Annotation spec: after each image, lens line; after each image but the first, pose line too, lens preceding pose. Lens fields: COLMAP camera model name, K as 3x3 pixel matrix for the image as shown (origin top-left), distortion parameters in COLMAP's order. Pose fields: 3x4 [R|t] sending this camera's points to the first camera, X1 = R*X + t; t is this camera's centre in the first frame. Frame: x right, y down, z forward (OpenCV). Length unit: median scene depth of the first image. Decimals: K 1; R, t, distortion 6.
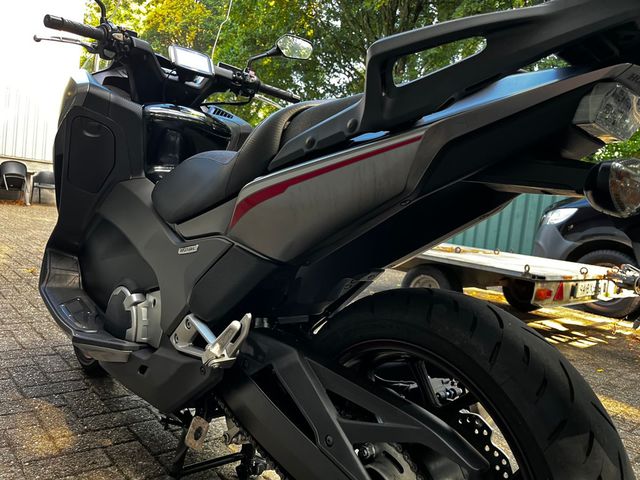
lens RADIAL K [[488.8, 0, 322.5], [0, 488.8, 237.9], [0, 0, 1]] dist [0.064706, -0.095581]
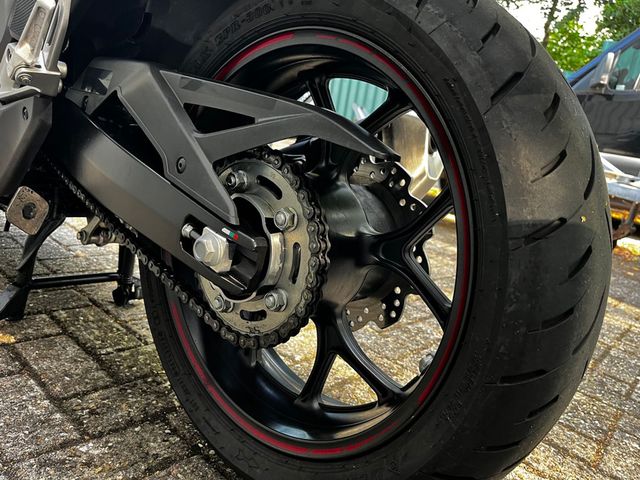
lens RADIAL K [[488.8, 0, 322.5], [0, 488.8, 237.9], [0, 0, 1]] dist [0.064706, -0.095581]
pose [[0.991820, 0.040343, 0.121101, 0.127542], [-0.060428, 0.984093, 0.167063, 0.376611], [-0.112435, -0.173014, 0.978481, 0.280354]]
